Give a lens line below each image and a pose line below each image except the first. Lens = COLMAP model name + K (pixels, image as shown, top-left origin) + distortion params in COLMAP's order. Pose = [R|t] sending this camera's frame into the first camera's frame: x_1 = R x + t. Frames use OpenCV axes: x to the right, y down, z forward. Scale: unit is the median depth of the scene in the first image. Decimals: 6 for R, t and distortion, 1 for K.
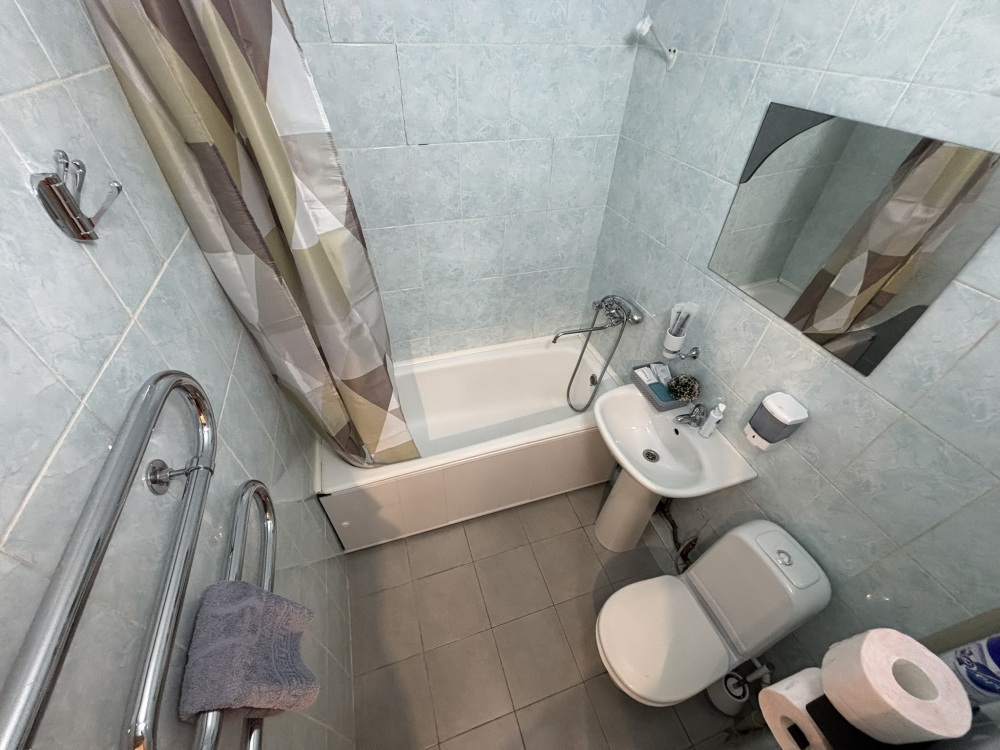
lens RADIAL K [[400.9, 0, 495.4], [0, 400.9, 374.3], [0, 0, 1]] dist [0.000700, -0.000427]
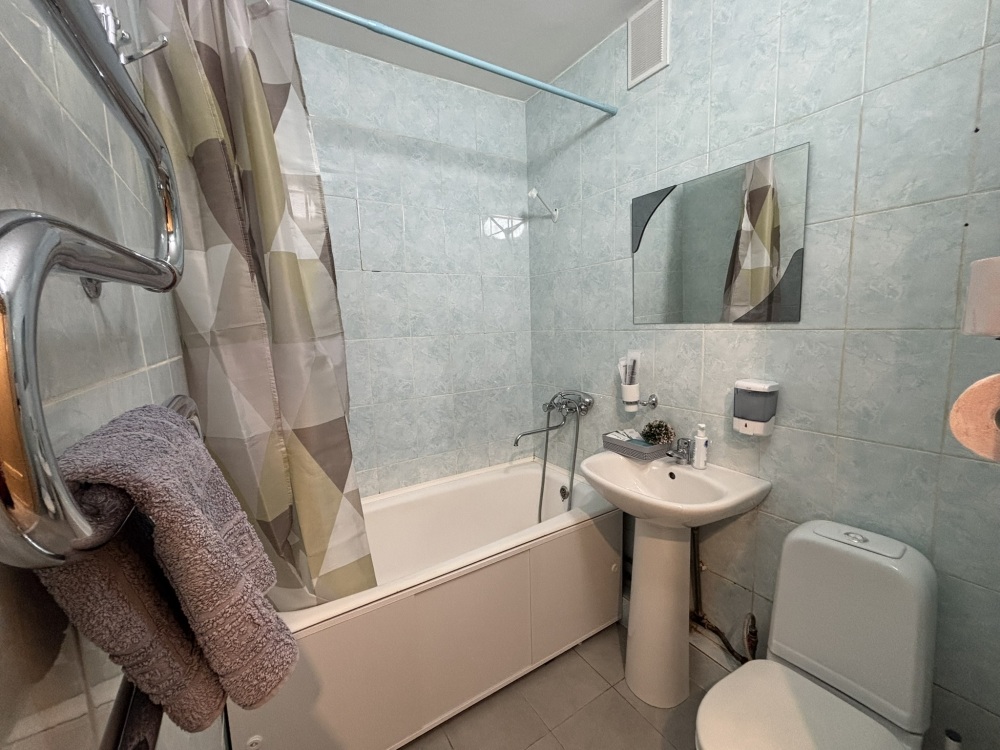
lens RADIAL K [[400.9, 0, 495.4], [0, 400.9, 374.3], [0, 0, 1]] dist [0.000700, -0.000427]
pose [[0.969023, -0.085916, 0.231546, -0.131591], [0.203822, 0.807651, -0.553314, 0.372128], [-0.139469, 0.583368, 0.800144, 0.177417]]
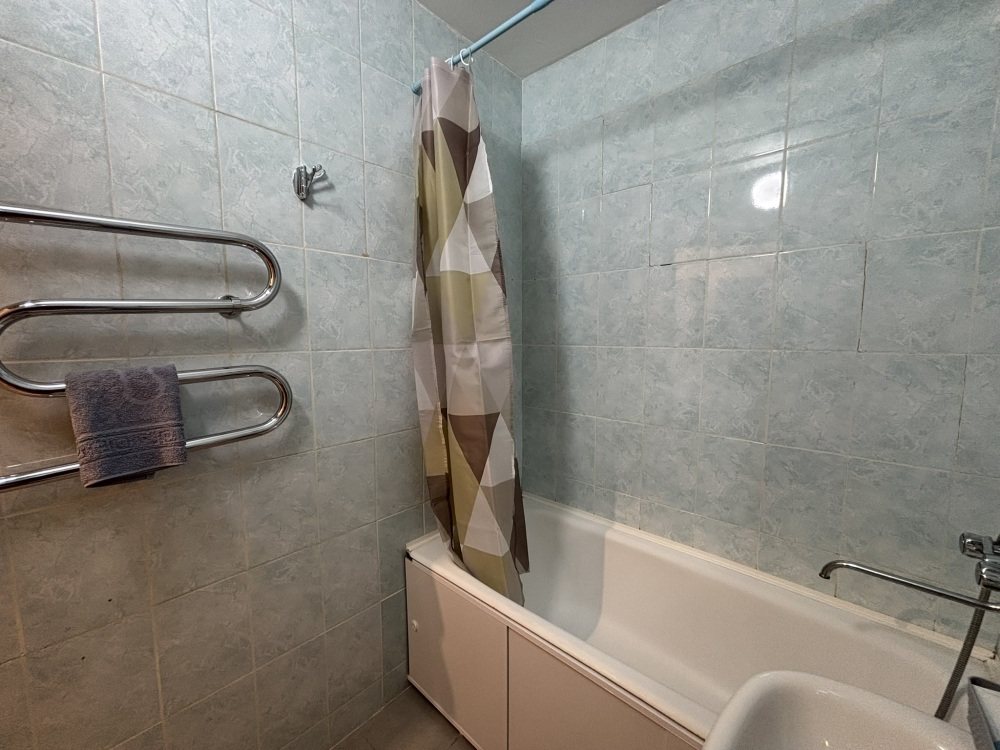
lens RADIAL K [[400.9, 0, 495.4], [0, 400.9, 374.3], [0, 0, 1]] dist [0.000700, -0.000427]
pose [[0.496151, 0.065973, -0.865726, 0.439006], [-0.577505, 0.769630, -0.272321, 0.115546], [0.648323, 0.635073, 0.419952, 0.475336]]
